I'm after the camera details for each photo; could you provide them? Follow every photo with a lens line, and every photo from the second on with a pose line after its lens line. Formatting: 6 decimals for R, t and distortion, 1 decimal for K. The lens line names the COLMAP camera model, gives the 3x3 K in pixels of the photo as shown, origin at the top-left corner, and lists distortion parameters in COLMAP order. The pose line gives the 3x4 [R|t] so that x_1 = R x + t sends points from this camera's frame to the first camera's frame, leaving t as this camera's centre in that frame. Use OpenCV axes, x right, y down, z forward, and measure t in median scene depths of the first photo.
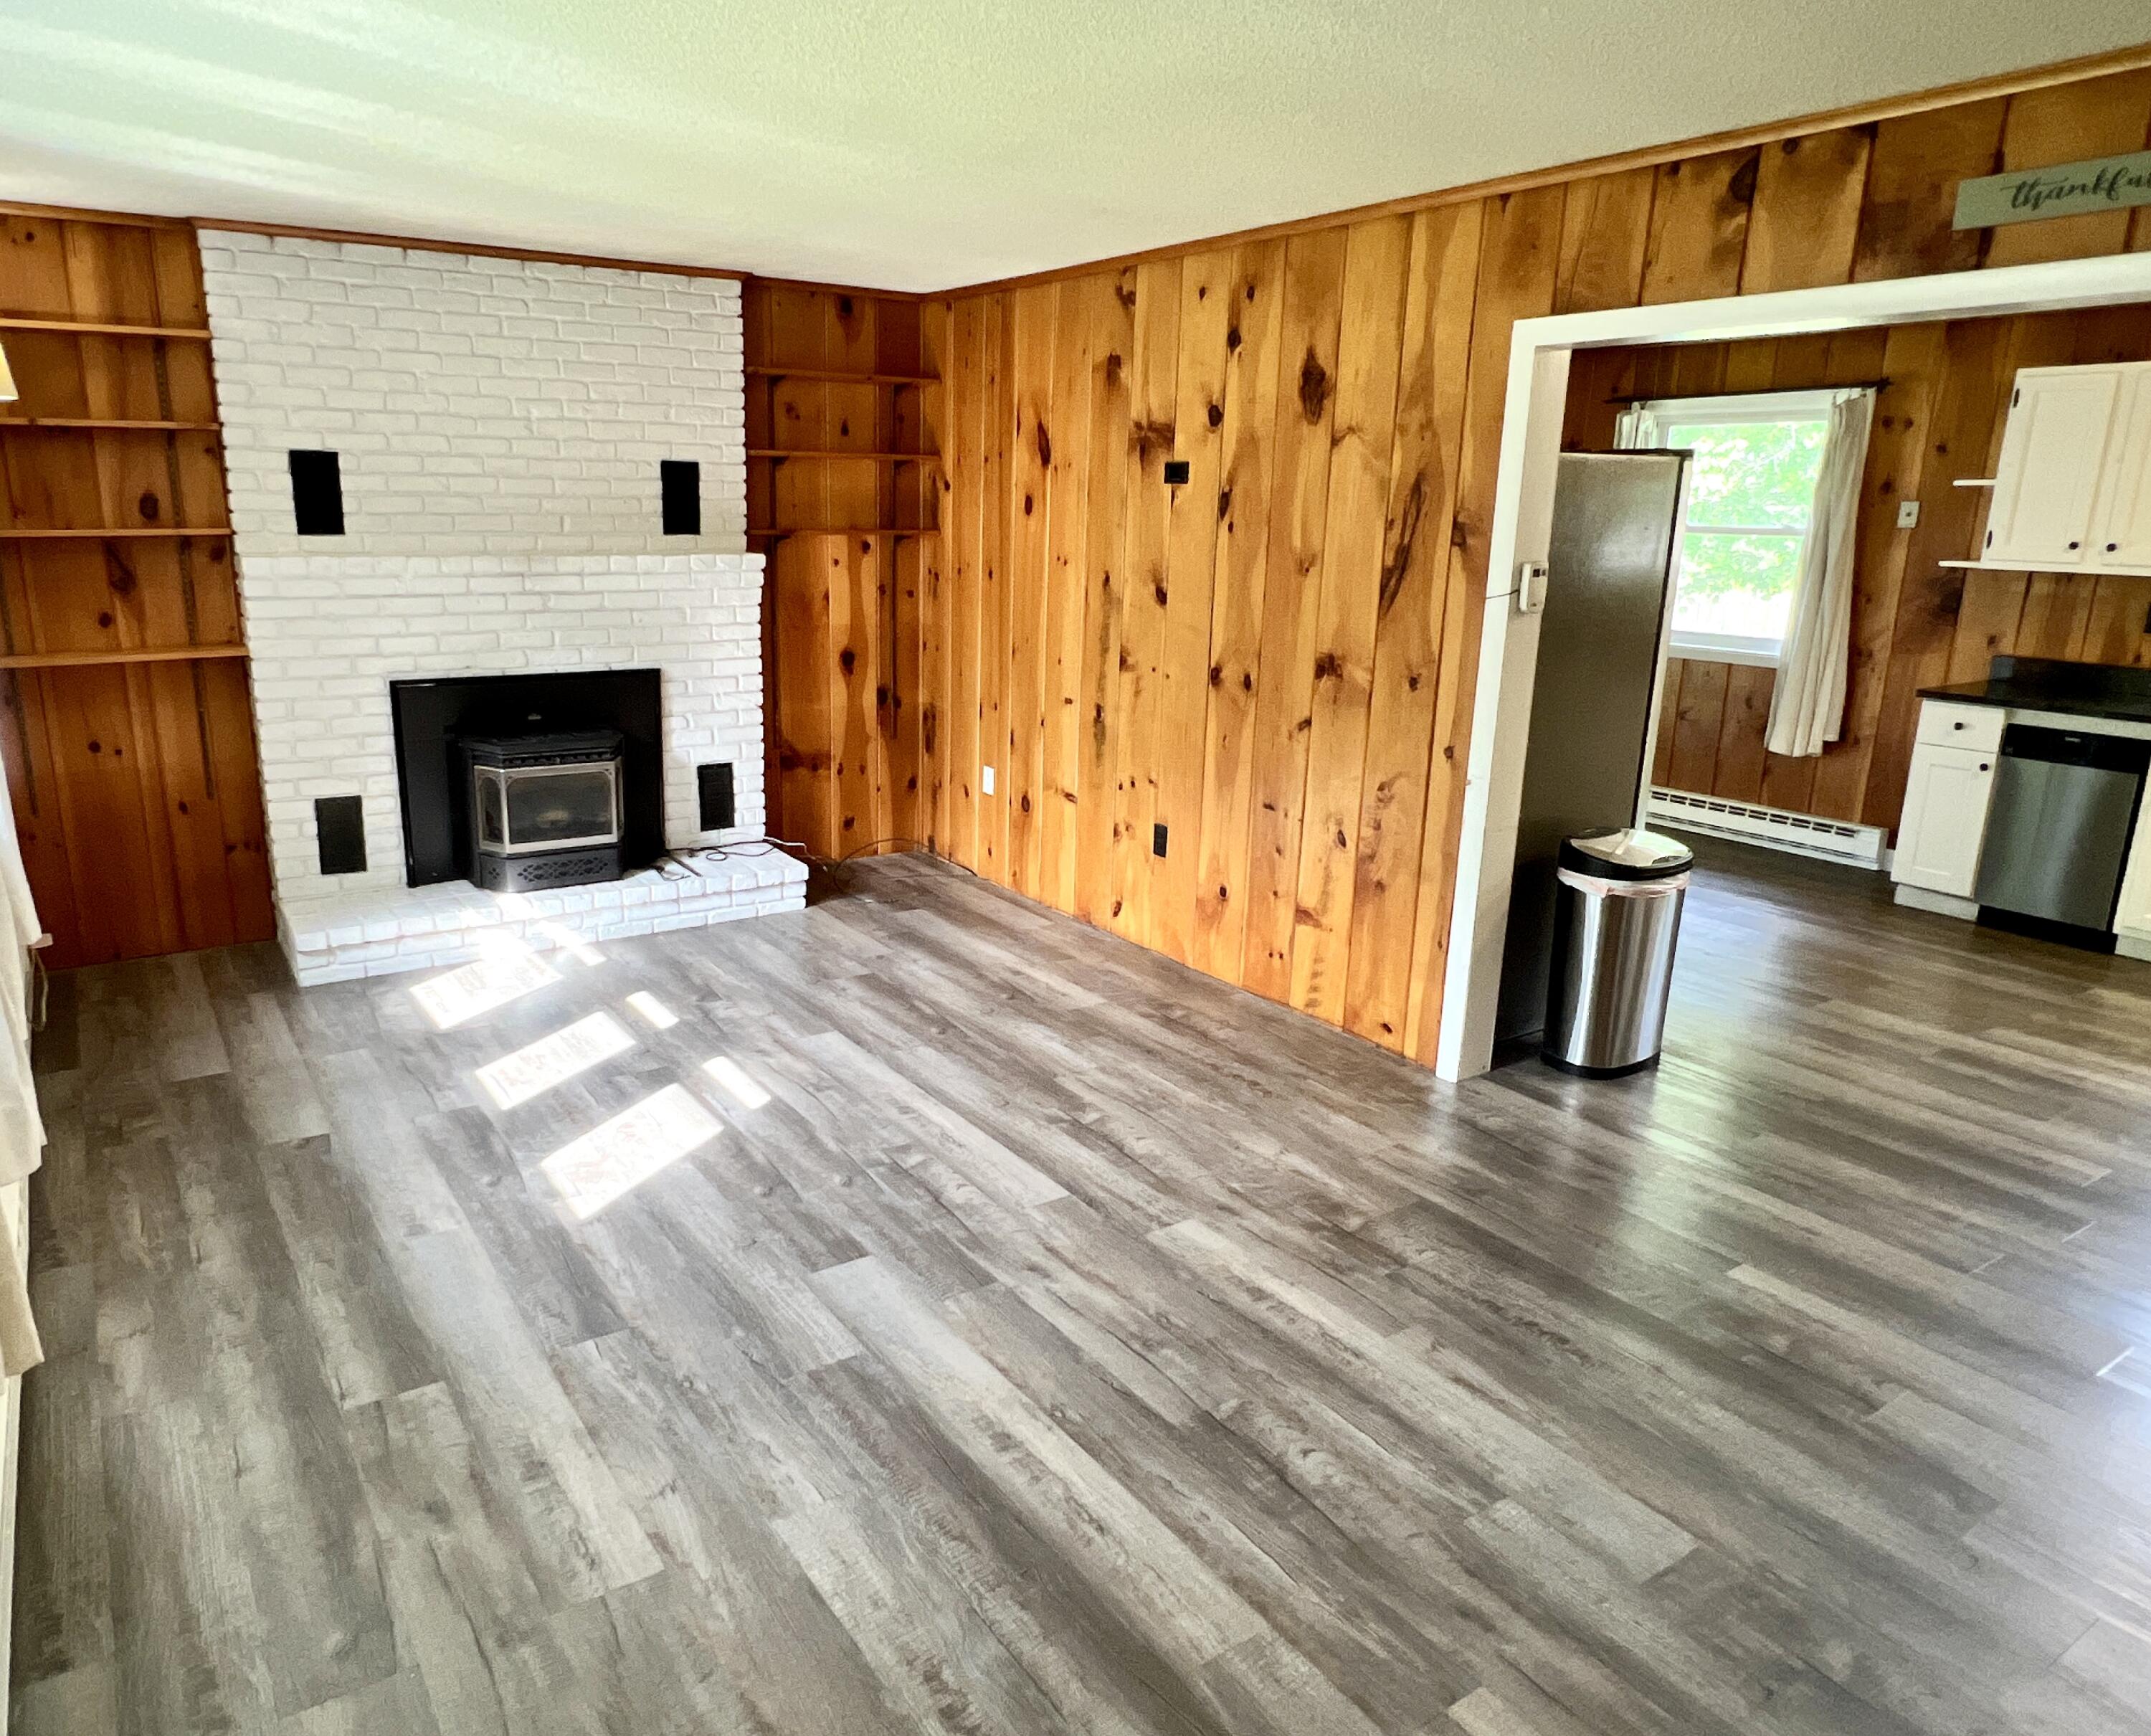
lens RADIAL K [[1373.0, 0, 1066.8], [0, 1373.0, 858.7], [0, 0, 1]] dist [-0.004921, 0.002366]
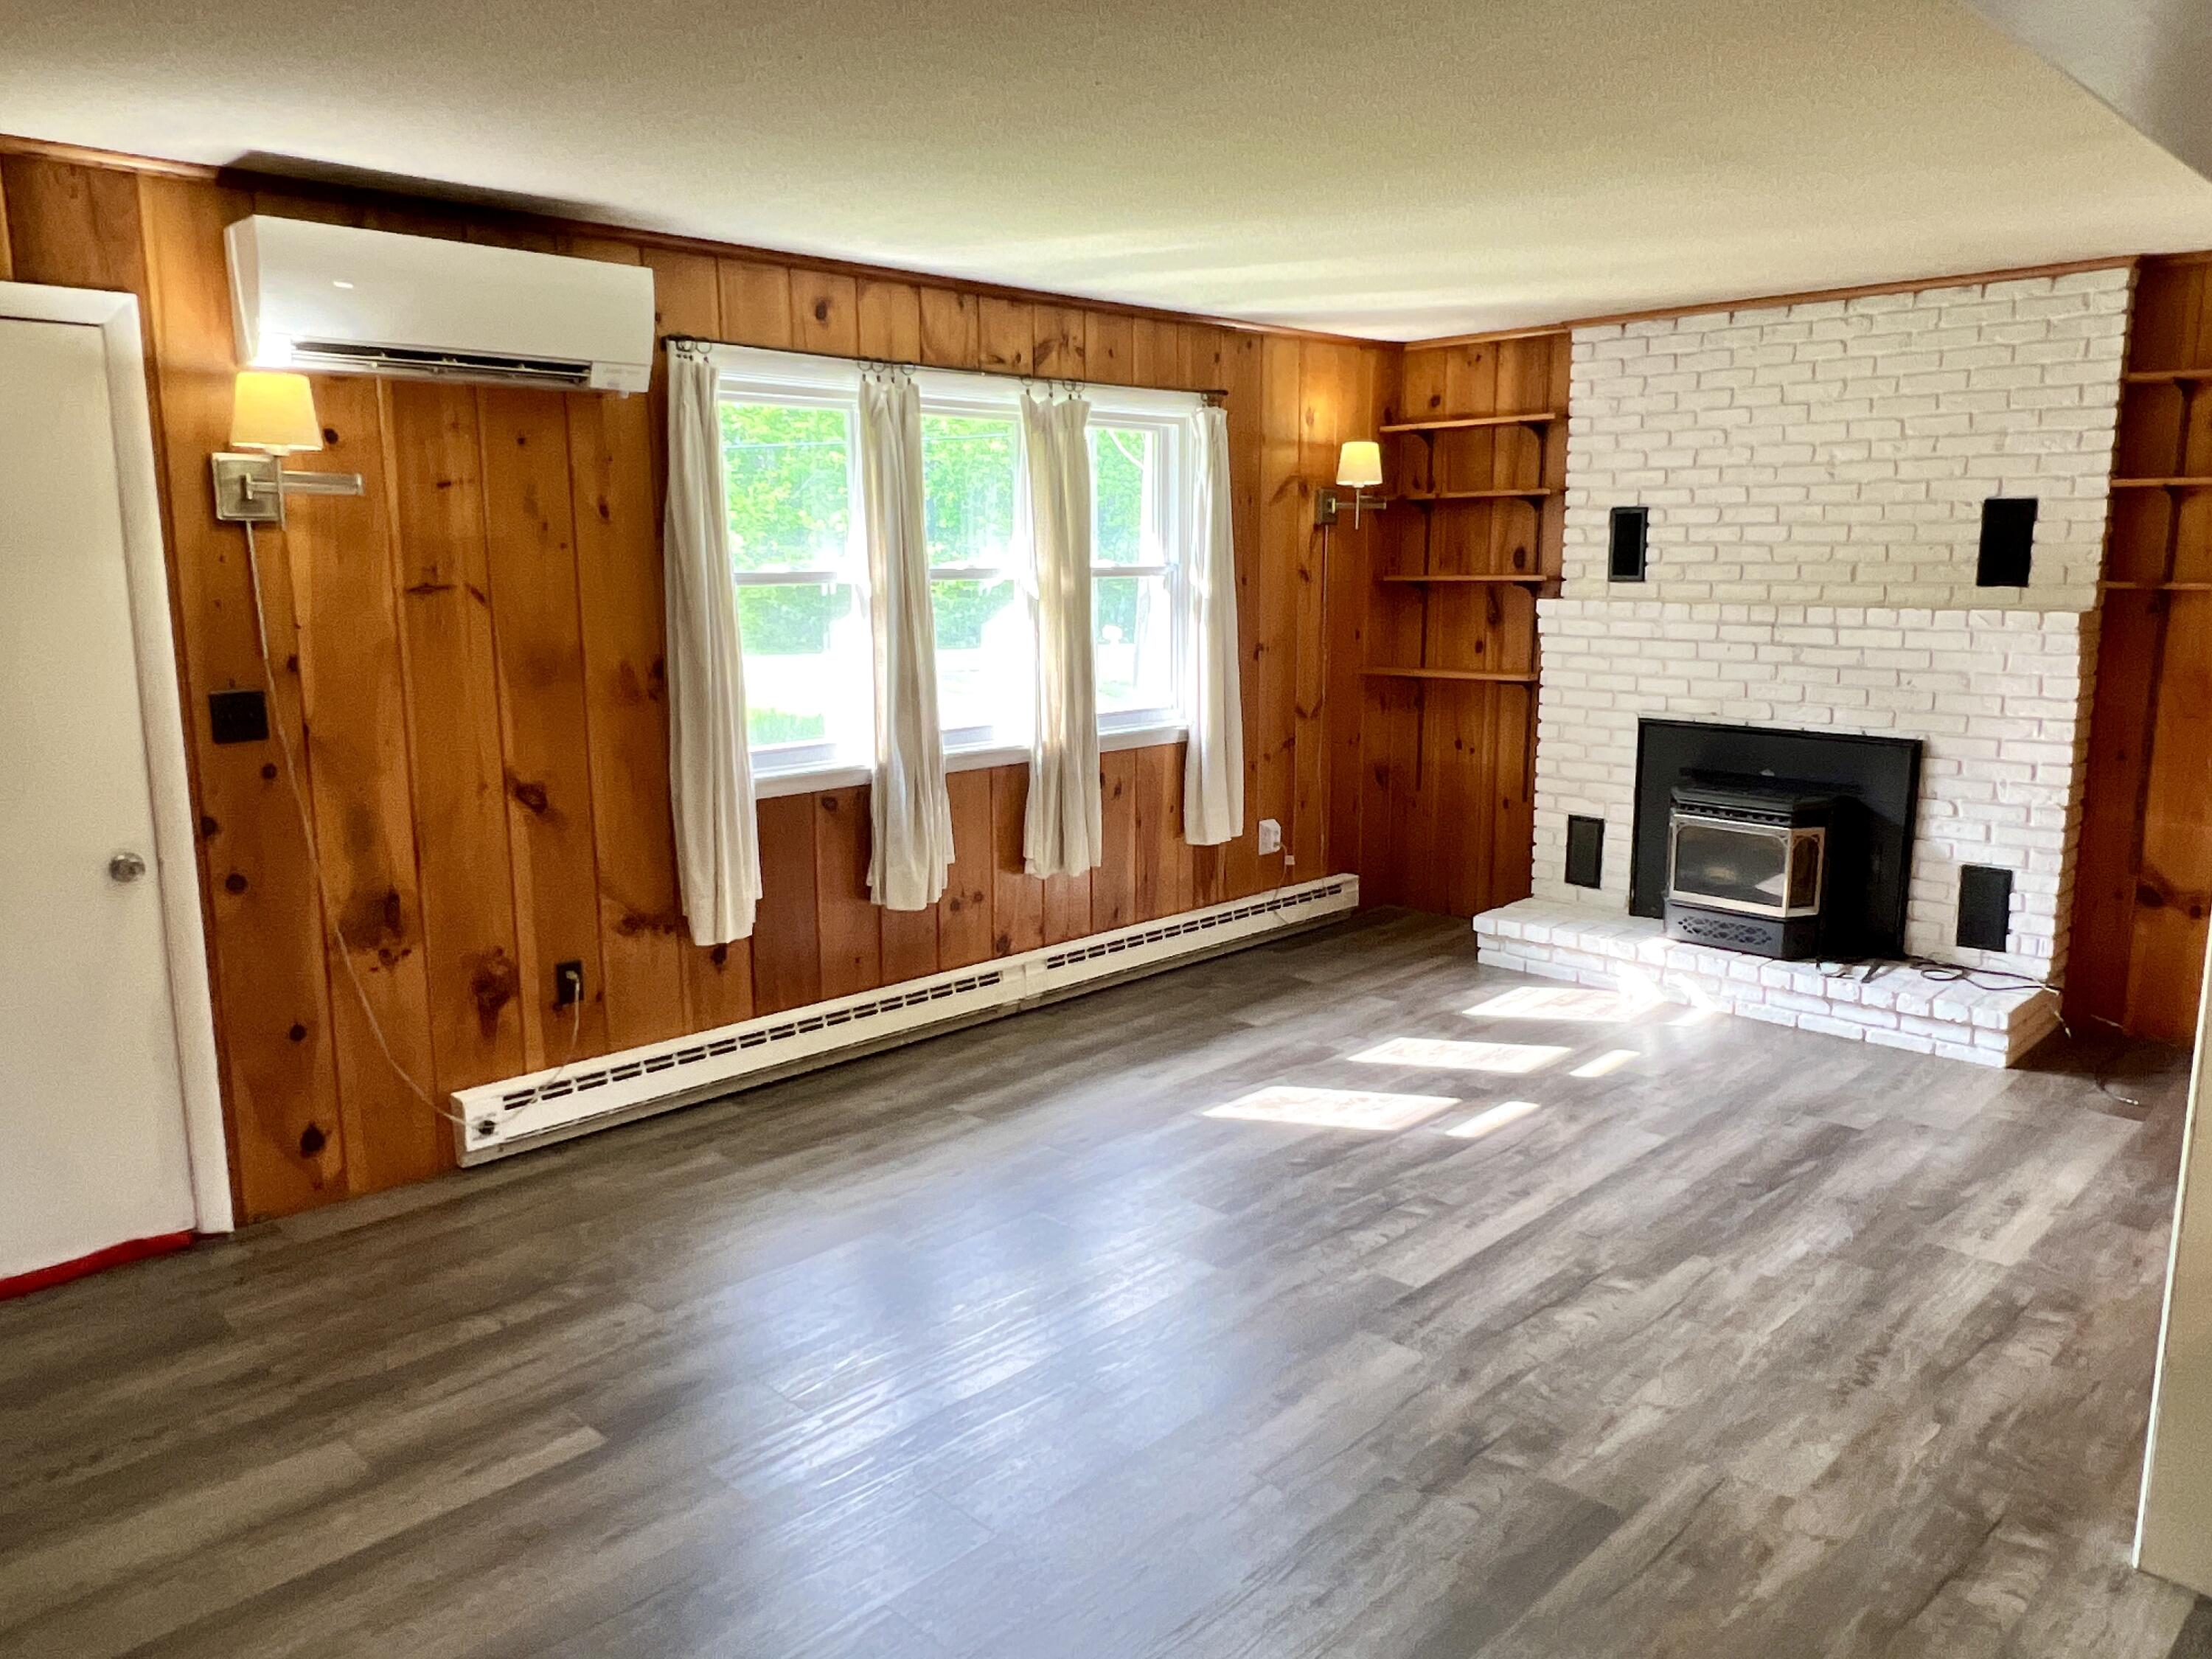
lens RADIAL K [[1660.7, 0, 1102.1], [0, 1660.7, 835.9], [0, 0, 1]] dist [-0.003816, -0.004442]
pose [[0.191618, 0.153880, -0.969332, 0.697849], [-0.237212, 0.965614, 0.106397, -0.080965], [0.952372, 0.209550, 0.221531, 0.345667]]
